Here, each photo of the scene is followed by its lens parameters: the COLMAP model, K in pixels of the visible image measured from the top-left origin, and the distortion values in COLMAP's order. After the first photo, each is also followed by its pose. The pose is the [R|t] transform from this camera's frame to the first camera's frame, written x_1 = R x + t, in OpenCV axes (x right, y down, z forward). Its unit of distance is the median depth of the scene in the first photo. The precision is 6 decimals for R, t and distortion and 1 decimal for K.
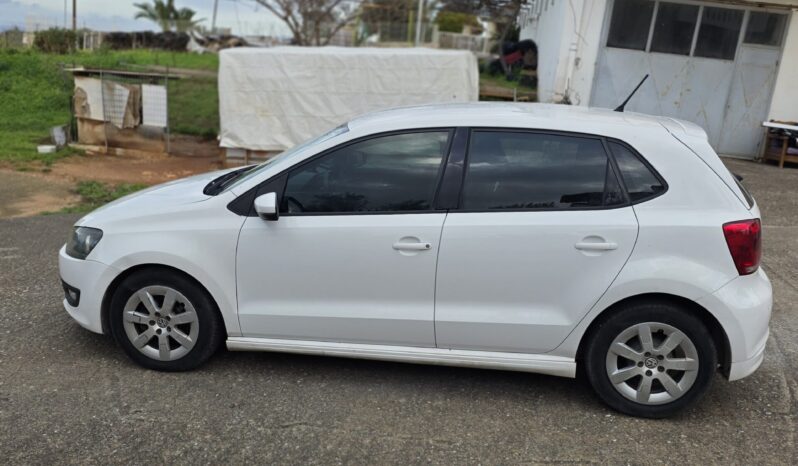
lens RADIAL K [[717.3, 0, 399.0], [0, 717.3, 232.7], [0, 0, 1]] dist [0.070464, -0.005139]
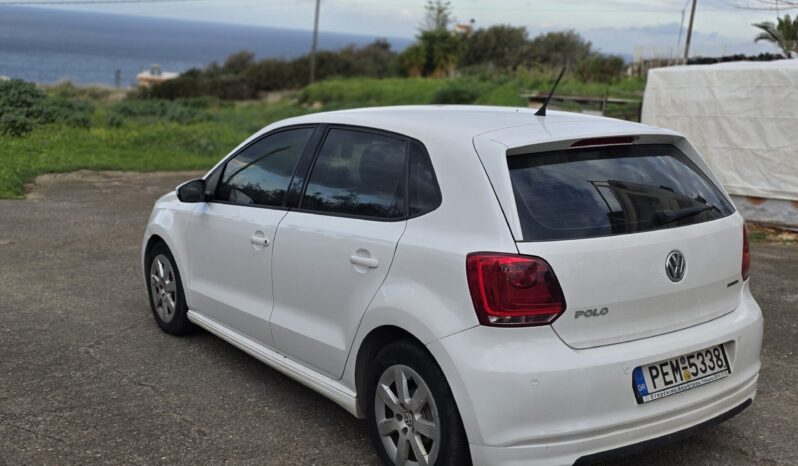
lens RADIAL K [[860.0, 0, 403.0], [0, 860.0, 231.7], [0, 0, 1]] dist [0.103083, 0.000000]
pose [[0.712032, 0.110168, -0.693450, 0.287097], [-0.163313, 0.986513, -0.010962, -0.003671], [0.682890, 0.121055, 0.720421, 0.082861]]
